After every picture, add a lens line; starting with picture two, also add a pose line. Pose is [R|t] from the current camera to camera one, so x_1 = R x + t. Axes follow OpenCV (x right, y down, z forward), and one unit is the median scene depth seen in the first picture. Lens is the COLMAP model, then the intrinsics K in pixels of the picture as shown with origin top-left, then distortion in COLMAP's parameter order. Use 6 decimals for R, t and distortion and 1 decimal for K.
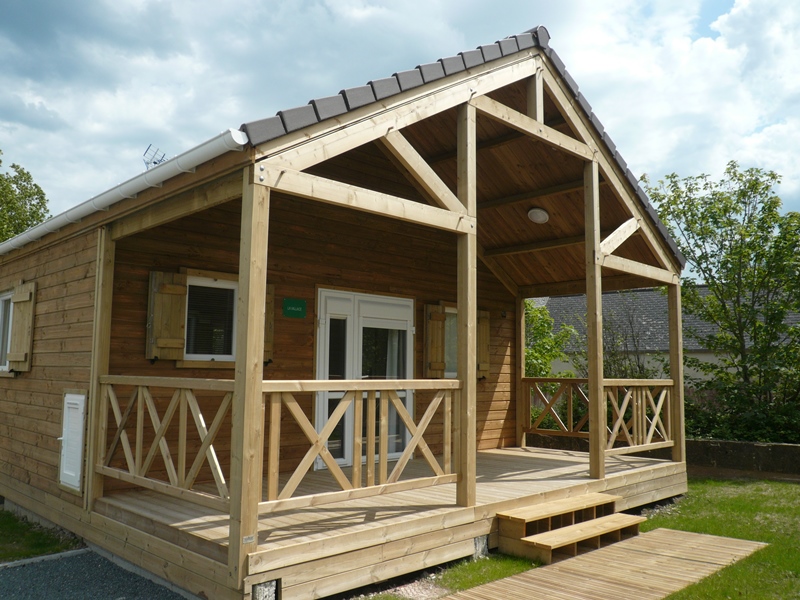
lens RADIAL K [[658.6, 0, 400.0], [0, 658.6, 300.0], [0, 0, 1]] dist [0.107949, 0.001213]
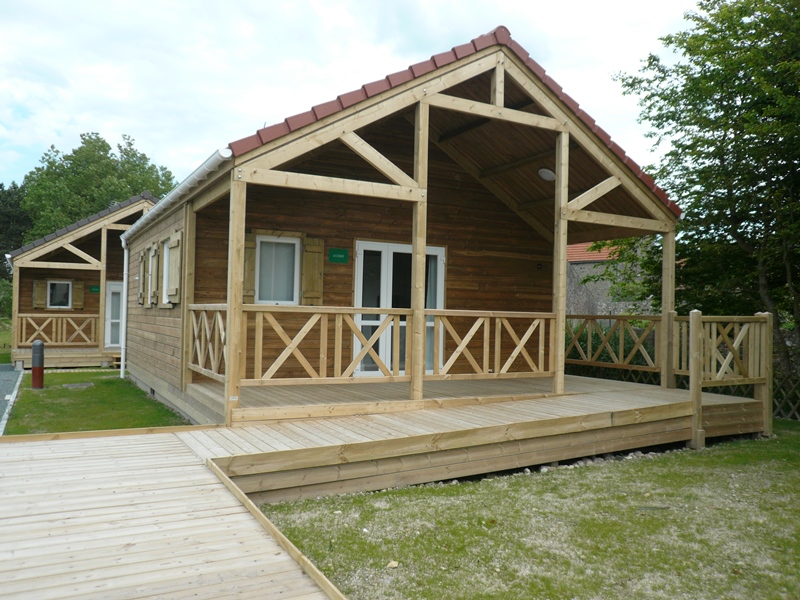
lens RADIAL K [[671.4, 0, 400.0], [0, 671.4, 300.0], [0, 0, 1]] dist [-0.053475, 0.001311]
pose [[0.966416, 0.018820, -0.256294, 0.370970], [0.008468, 0.994441, 0.104953, -0.044605], [0.256845, -0.103598, 0.960884, -0.276141]]
